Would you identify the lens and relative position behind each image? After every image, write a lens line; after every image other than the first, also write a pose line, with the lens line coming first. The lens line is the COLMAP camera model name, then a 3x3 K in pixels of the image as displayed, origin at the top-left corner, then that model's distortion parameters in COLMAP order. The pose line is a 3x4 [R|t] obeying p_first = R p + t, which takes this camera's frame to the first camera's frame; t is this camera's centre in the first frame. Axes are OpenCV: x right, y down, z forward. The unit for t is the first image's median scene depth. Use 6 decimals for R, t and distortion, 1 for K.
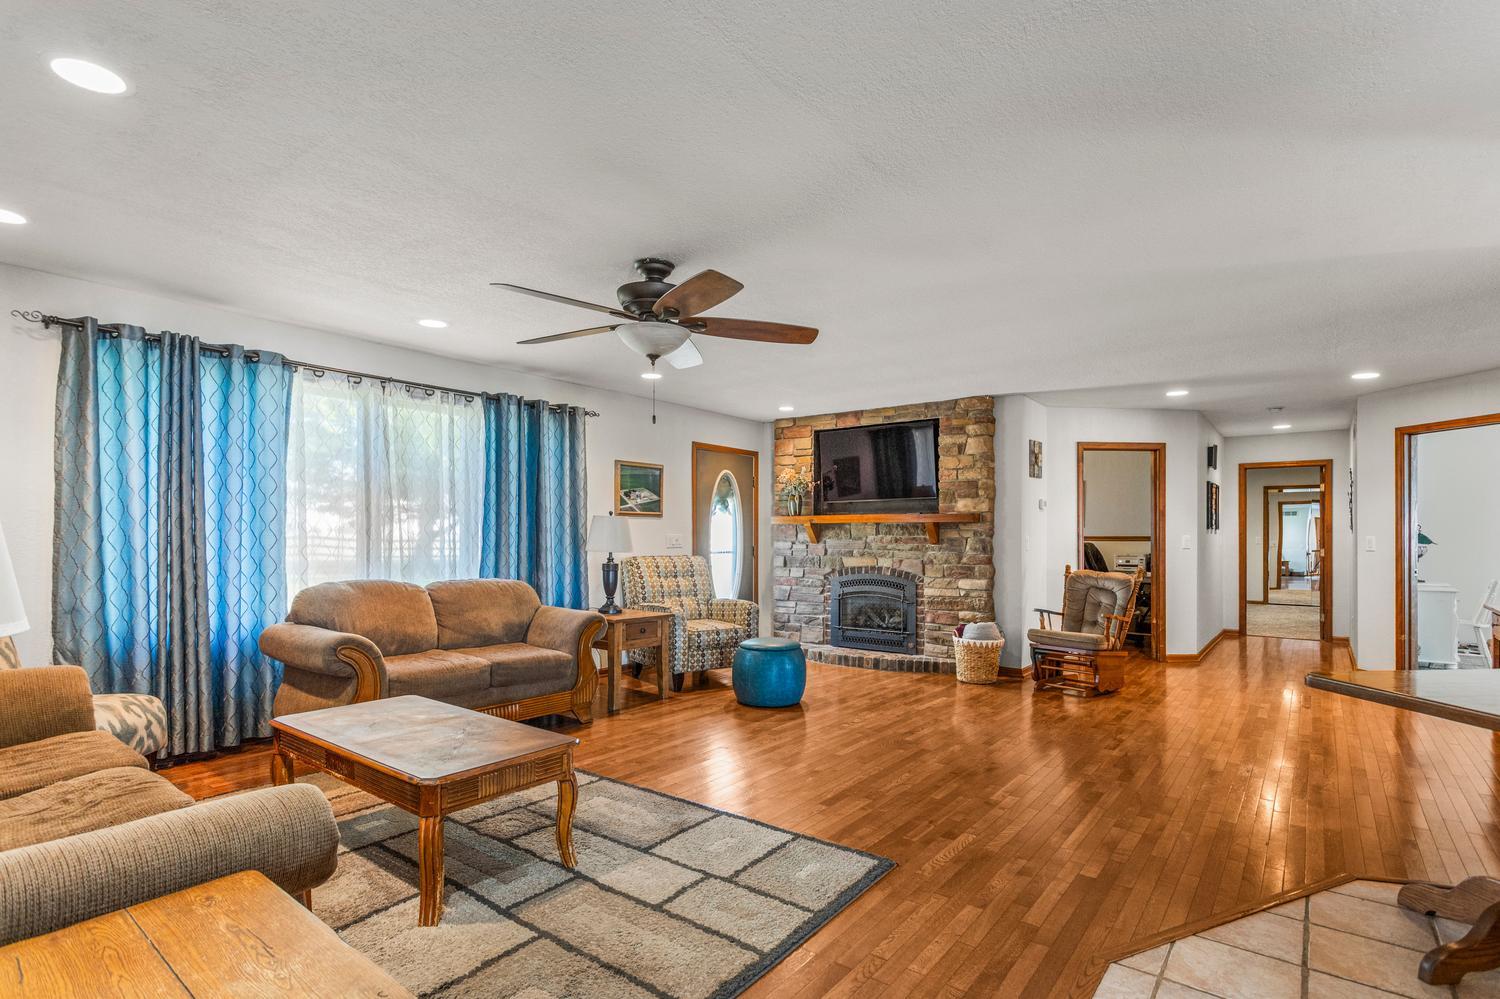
lens RADIAL K [[736.3, 0, 747.7], [0, 736.3, 533.3], [0, 0, 1]] dist [0.001737, 0.000645]
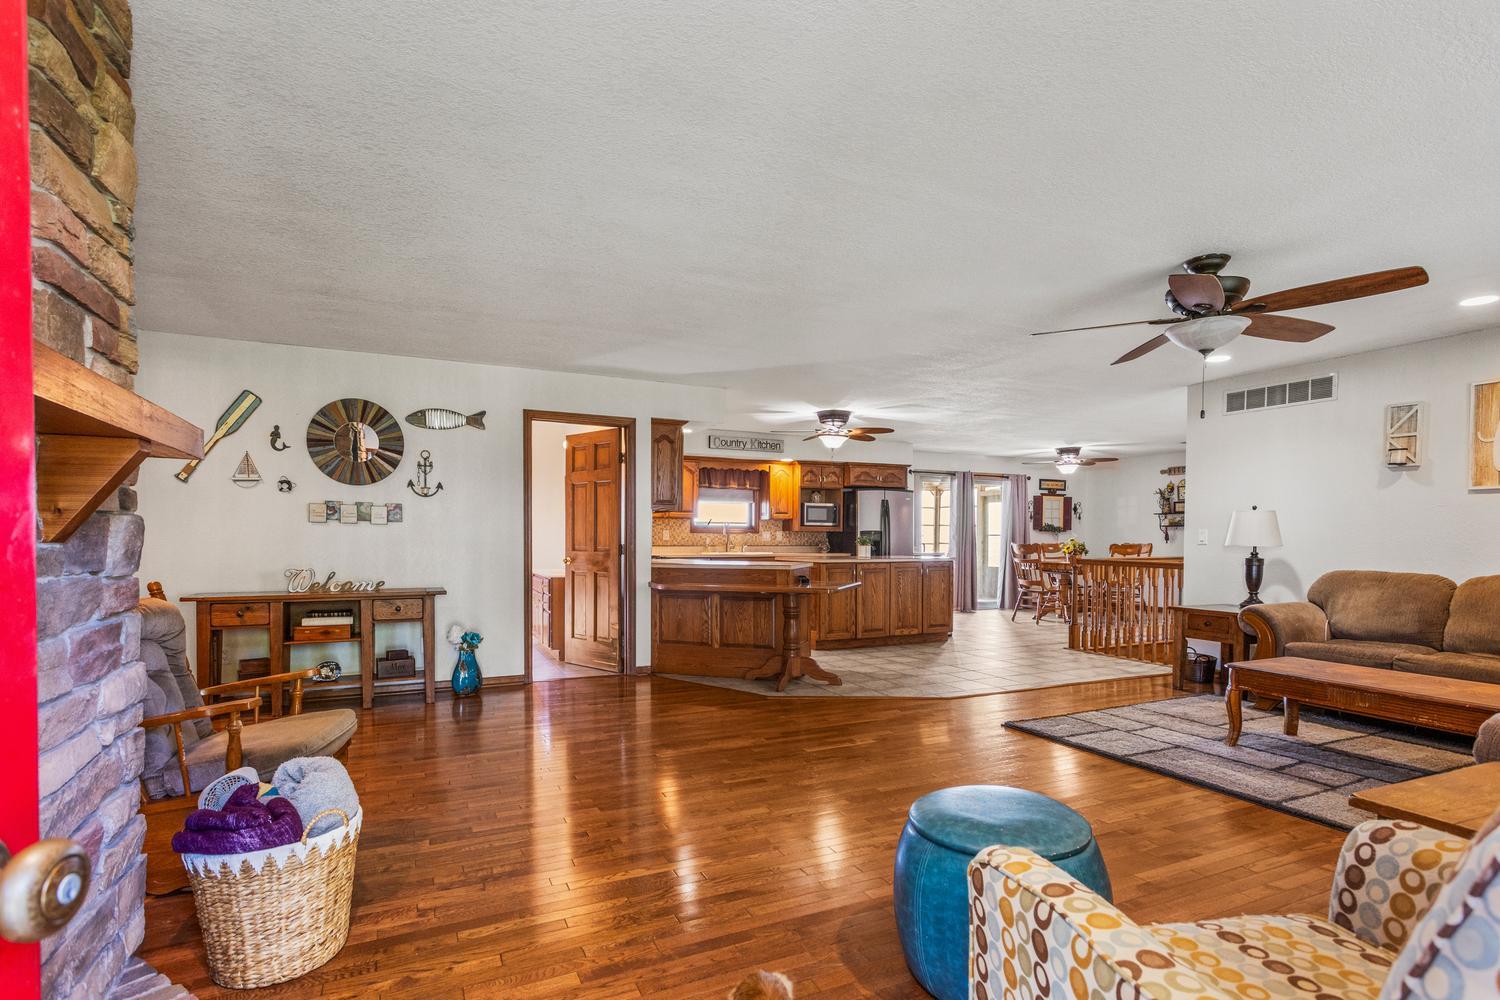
lens RADIAL K [[736.3, 0, 747.7], [0, 736.3, 533.8], [0, 0, 1]] dist [0.001737, 0.000645]
pose [[-0.887371, -0.007395, 0.460996, -0.020452], [-0.011057, 0.999925, -0.005243, 0.012667], [-0.460923, -0.009750, -0.887387, 1.061813]]
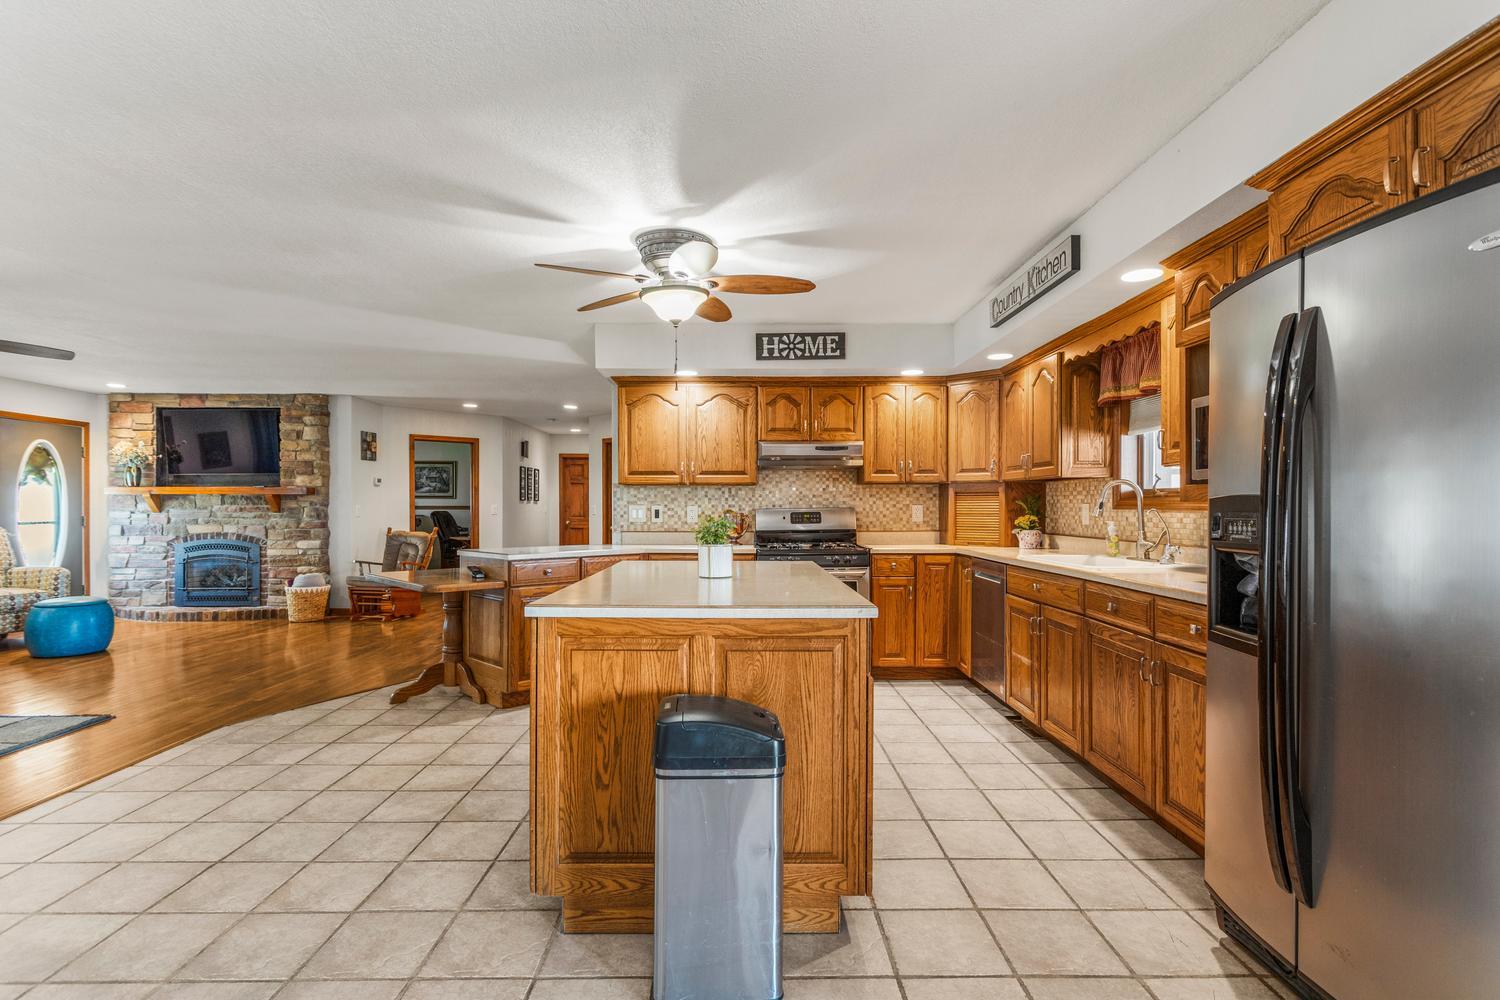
lens RADIAL K [[728.9, 0, 750.0], [0, 728.9, 505.4], [0, 0, 1]] dist [0.000614, 0.001305]
pose [[0.780718, -0.001528, 0.624882, 0.111040], [-0.000791, 0.999994, 0.003433, -0.001373], [-0.624883, -0.003174, 0.780712, -0.403956]]
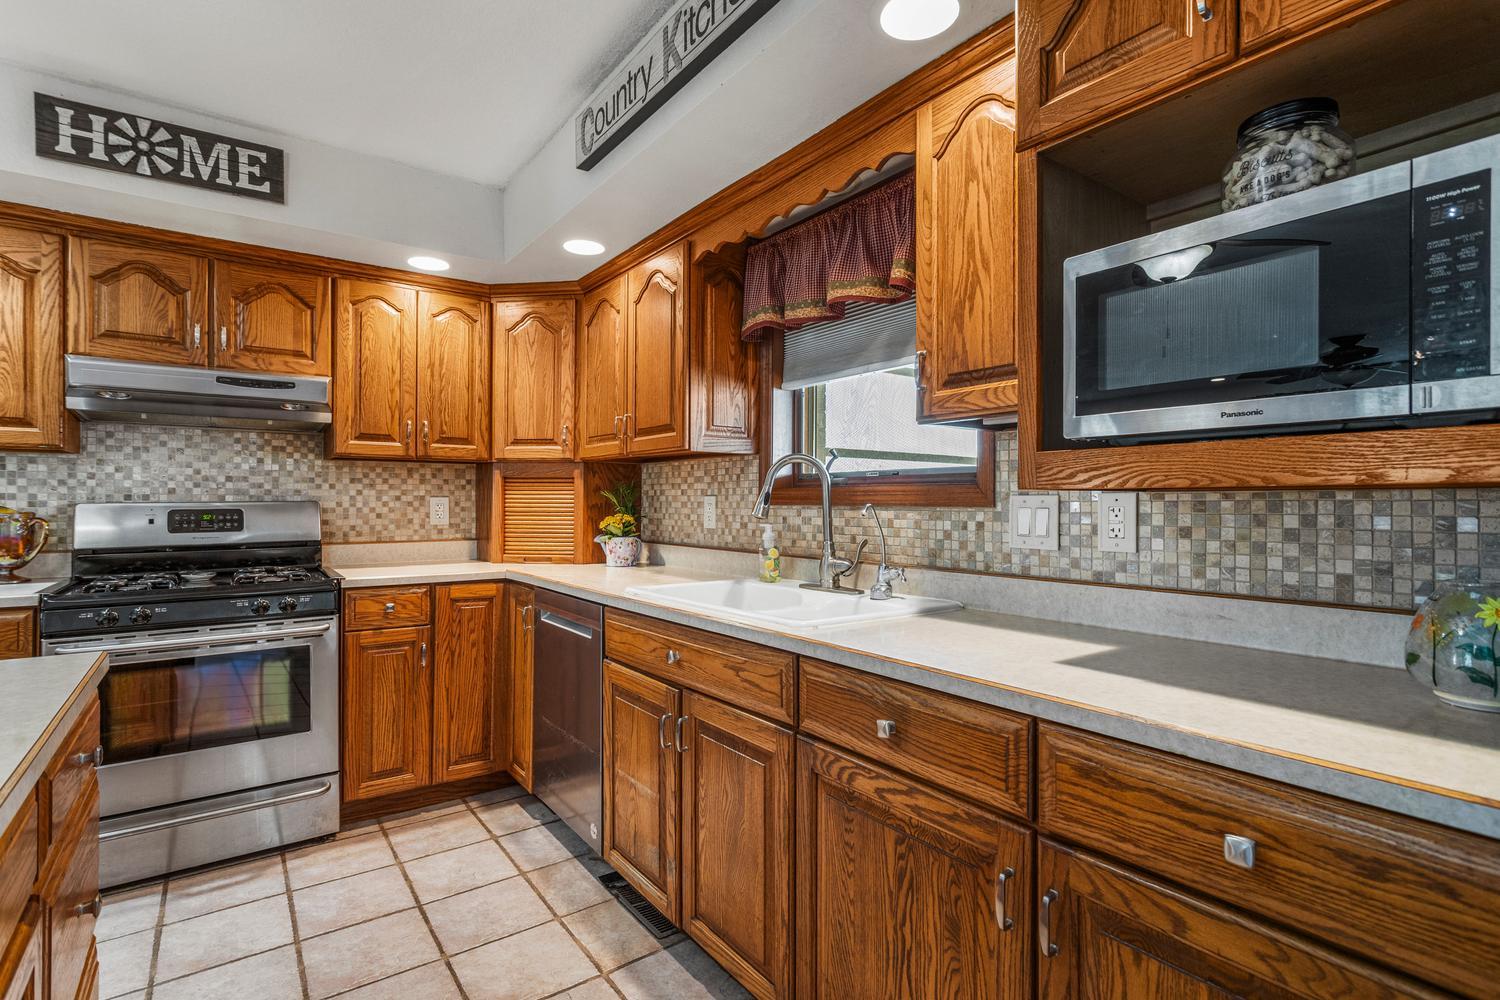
lens RADIAL K [[728.9, 0, 750.0], [0, 728.9, 505.4], [0, 0, 1]] dist [0.000614, 0.001305]
pose [[0.276816, -0.004593, 0.960912, 0.347007], [-0.007240, 0.999950, 0.006865, 0.001297], [-0.960896, -0.008858, 0.276769, -0.226013]]
